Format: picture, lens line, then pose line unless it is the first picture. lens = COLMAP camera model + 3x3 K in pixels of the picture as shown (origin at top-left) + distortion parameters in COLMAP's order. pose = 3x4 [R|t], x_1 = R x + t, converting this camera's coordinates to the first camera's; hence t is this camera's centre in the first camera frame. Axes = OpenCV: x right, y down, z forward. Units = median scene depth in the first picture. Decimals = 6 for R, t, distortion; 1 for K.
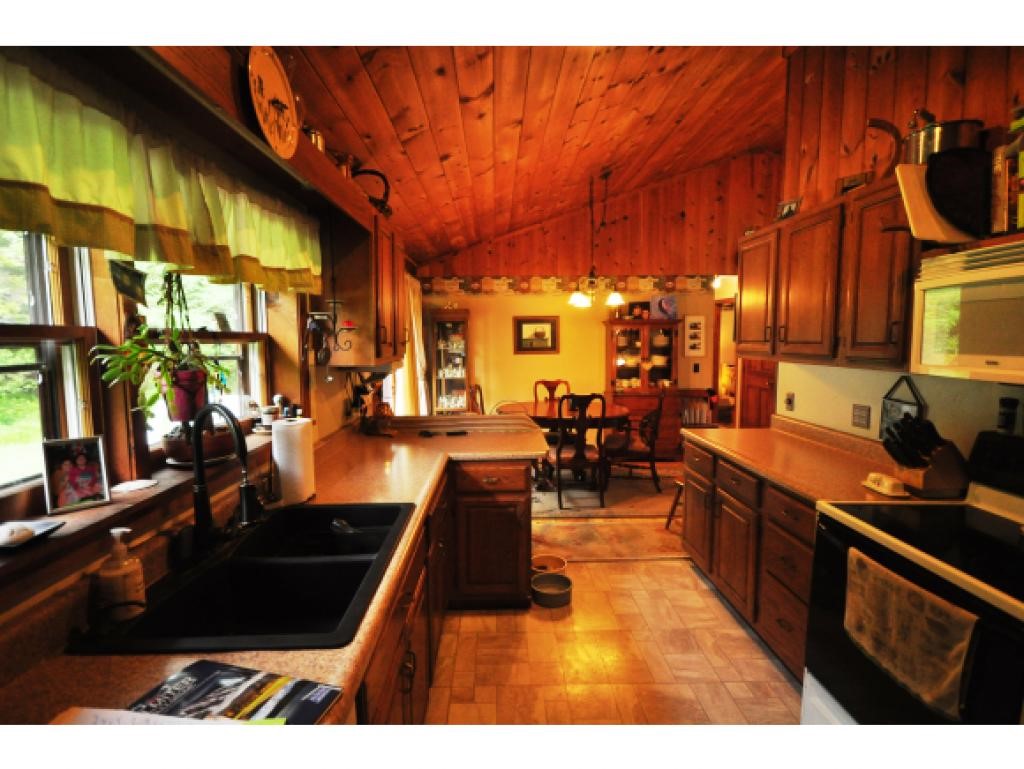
lens RADIAL K [[491.4, 0, 512.0], [0, 491.4, 384.5], [0, 0, 1]] dist [0.043516, 0.000115]
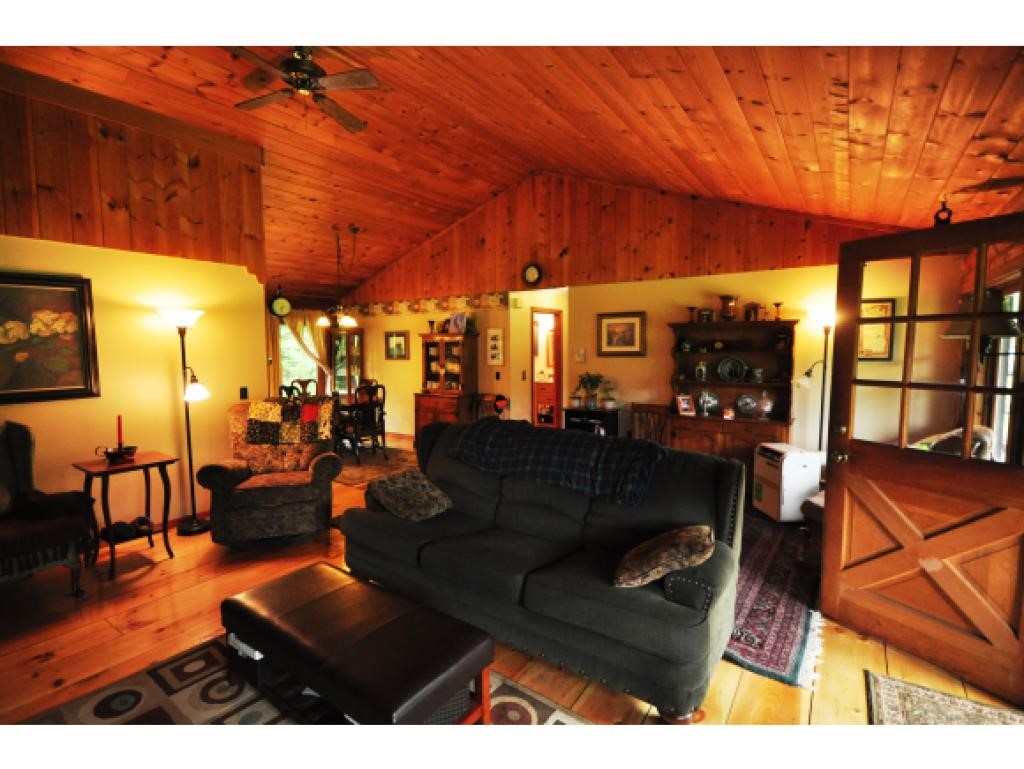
lens RADIAL K [[497.0, 0, 512.0], [0, 497.0, 384.5], [0, 0, 1]] dist [0.019313, -0.009003]
pose [[0.809306, 0.043957, -0.585740, 1.073165], [-0.046645, 0.998856, 0.010511, -0.026882], [0.585532, 0.018815, 0.810431, 0.115472]]
